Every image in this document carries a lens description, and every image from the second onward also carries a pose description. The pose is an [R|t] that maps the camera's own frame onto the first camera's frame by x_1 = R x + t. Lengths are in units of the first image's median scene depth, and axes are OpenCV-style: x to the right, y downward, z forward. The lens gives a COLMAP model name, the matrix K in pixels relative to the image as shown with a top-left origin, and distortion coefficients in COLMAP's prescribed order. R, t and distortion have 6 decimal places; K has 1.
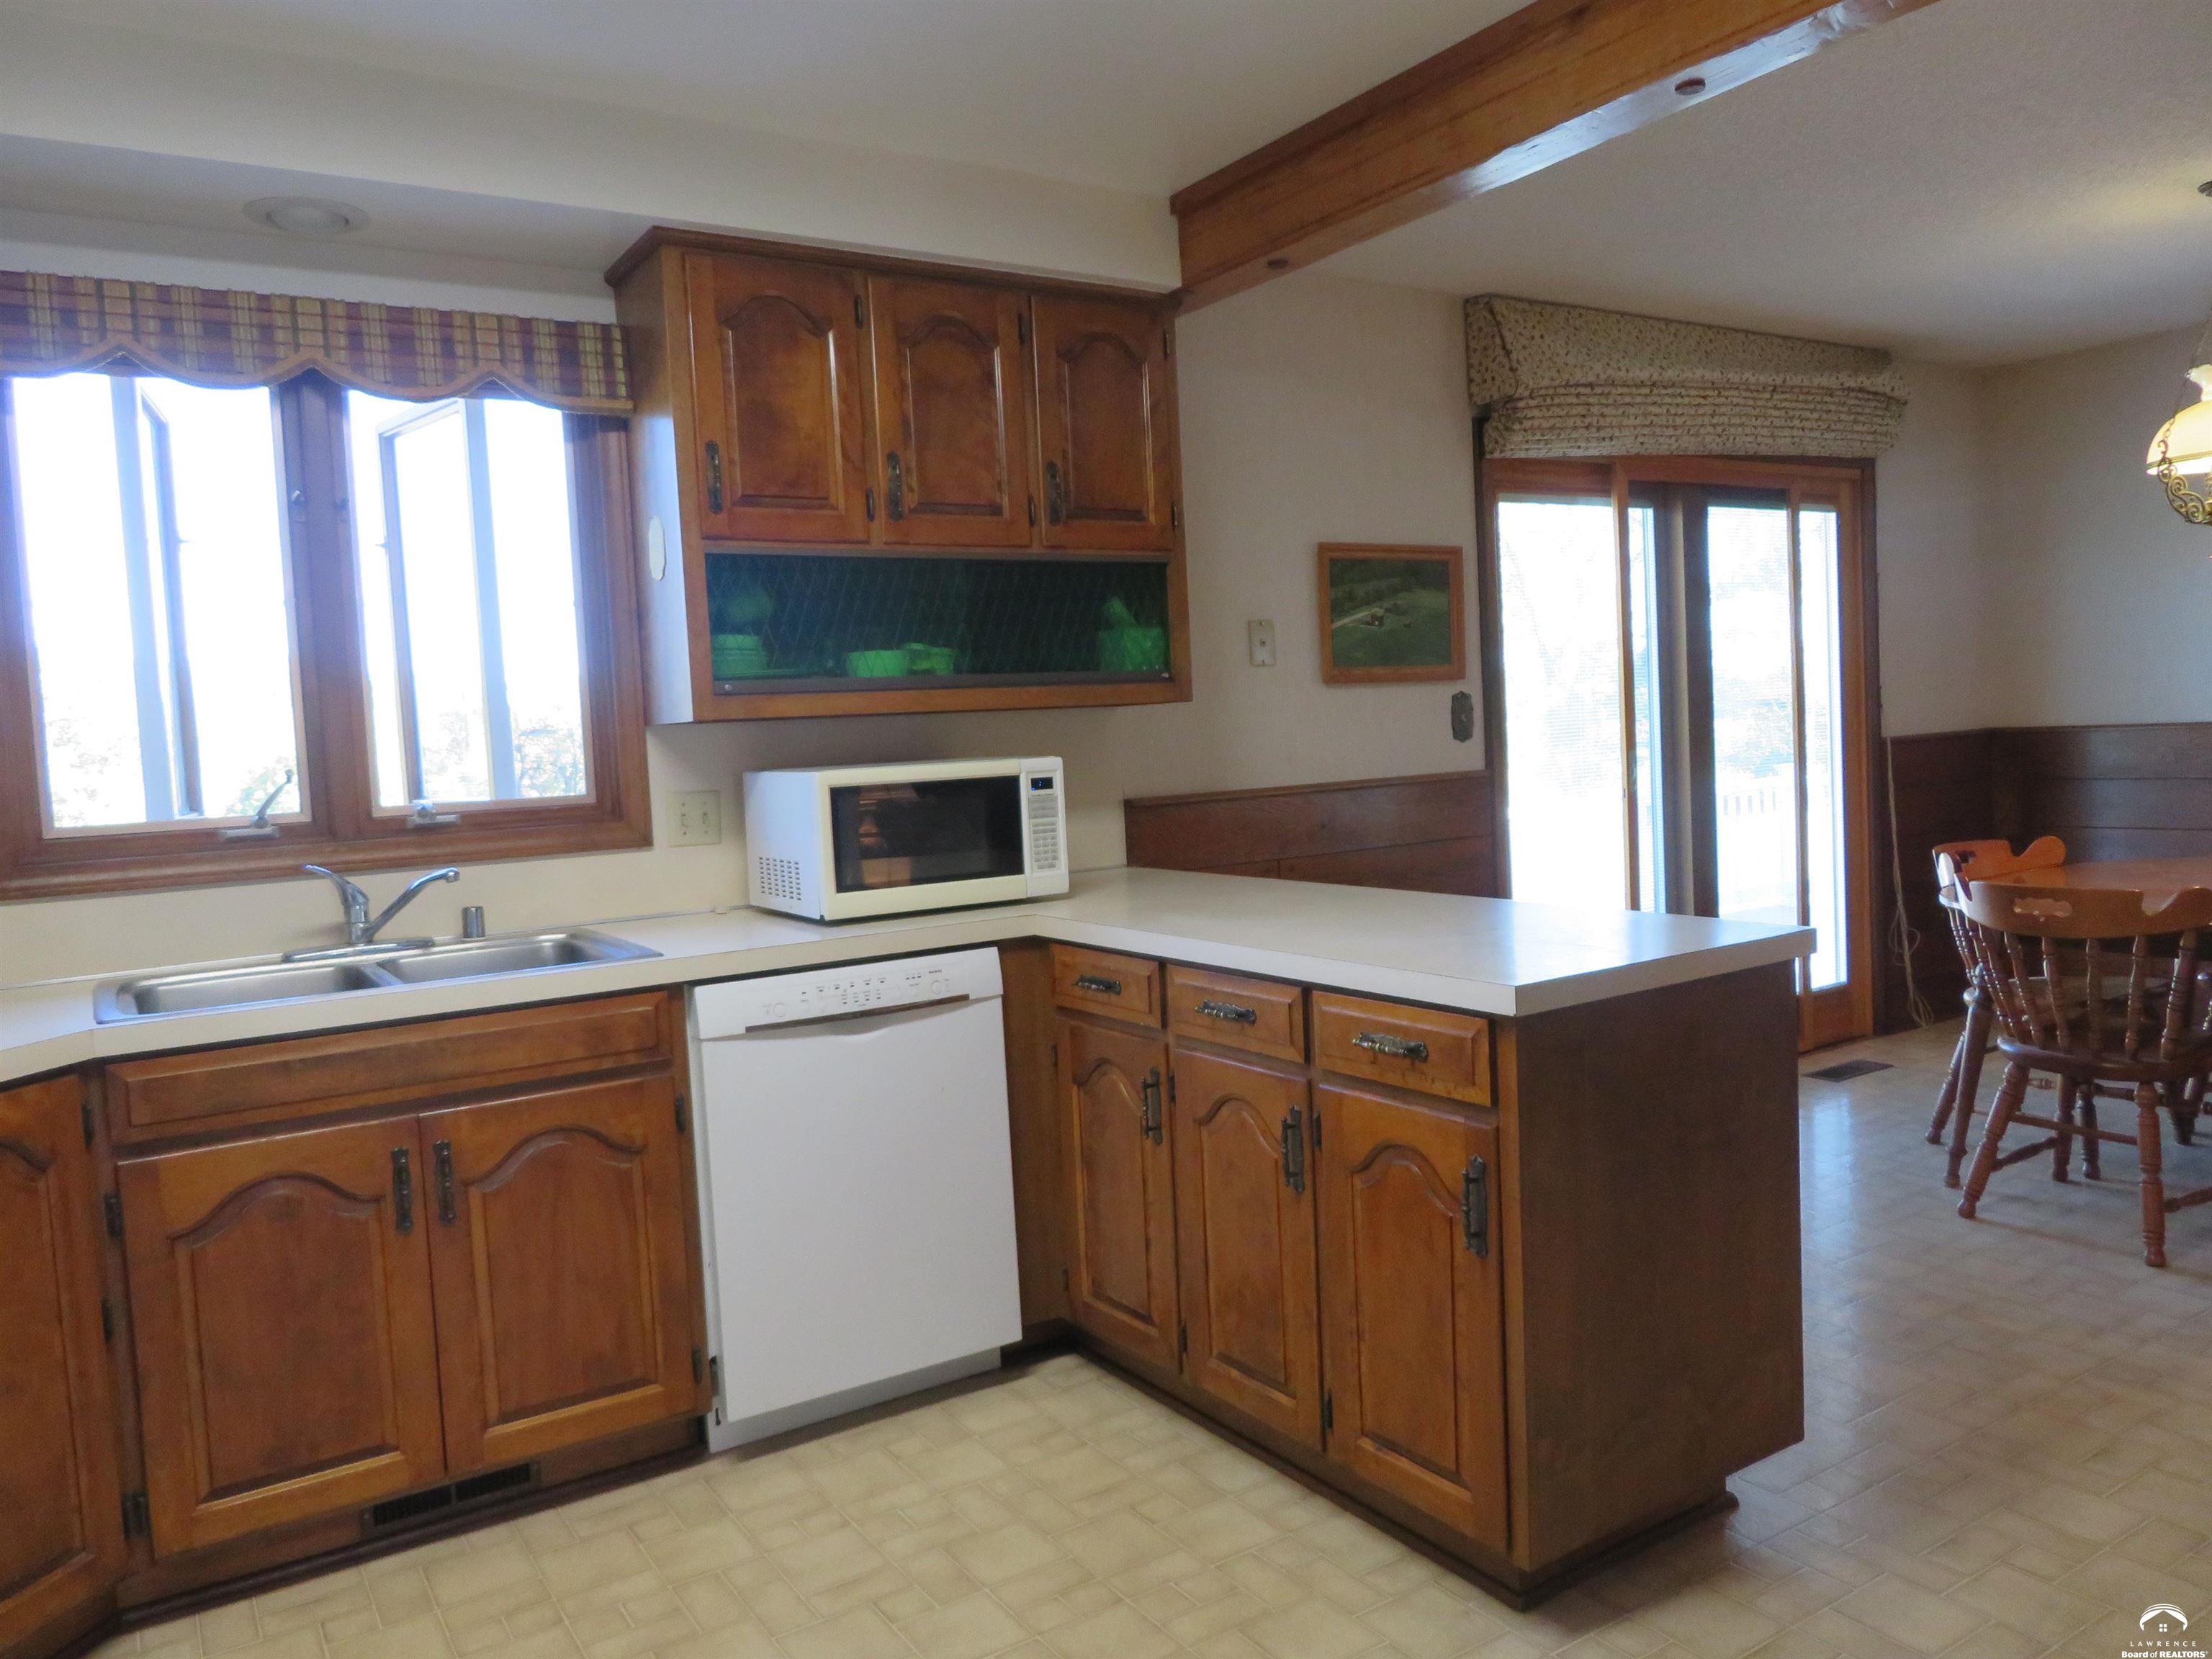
lens RADIAL K [[1573.6, 0, 1109.6], [0, 1573.6, 824.2], [0, 0, 1]] dist [-0.020850, -0.000467]
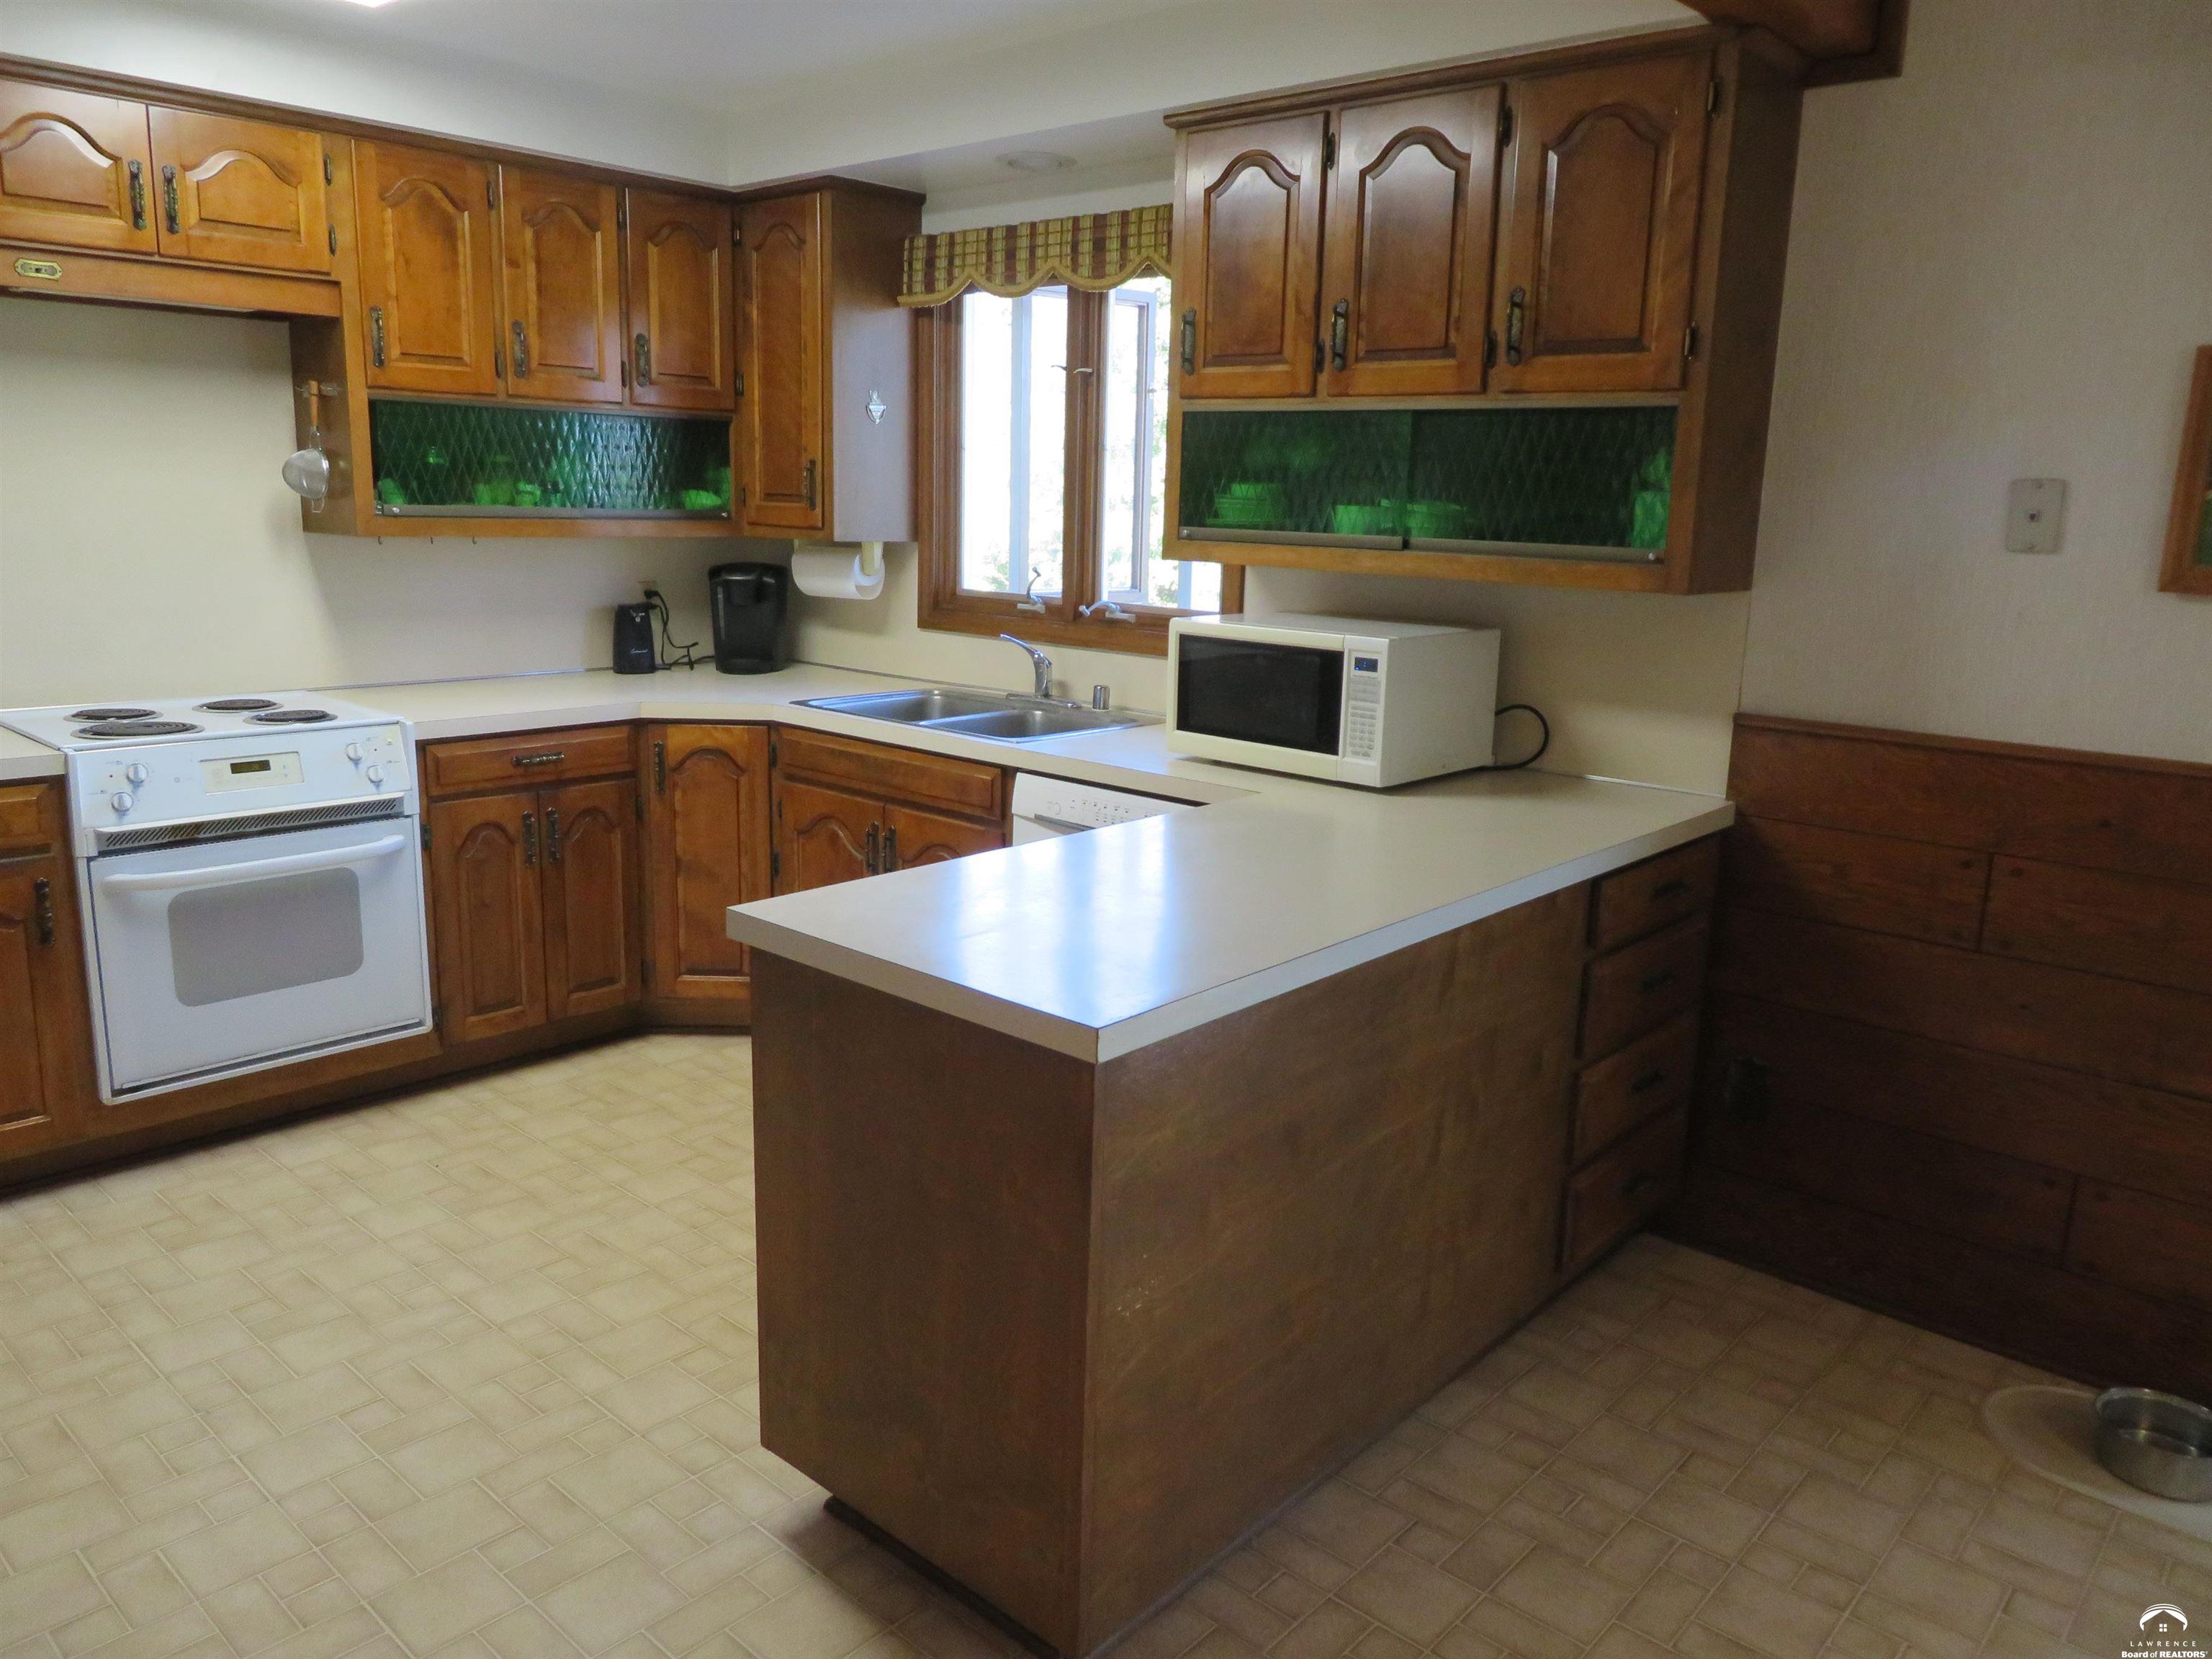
lens RADIAL K [[1573.6, 0, 1110.8], [0, 1573.6, 827.0], [0, 0, 1]] dist [-0.020850, -0.000467]
pose [[0.256568, 0.254033, -0.932545, 0.834328], [-0.102407, 0.966556, 0.235123, -0.140494], [0.961086, 0.035174, 0.274002, 0.634976]]
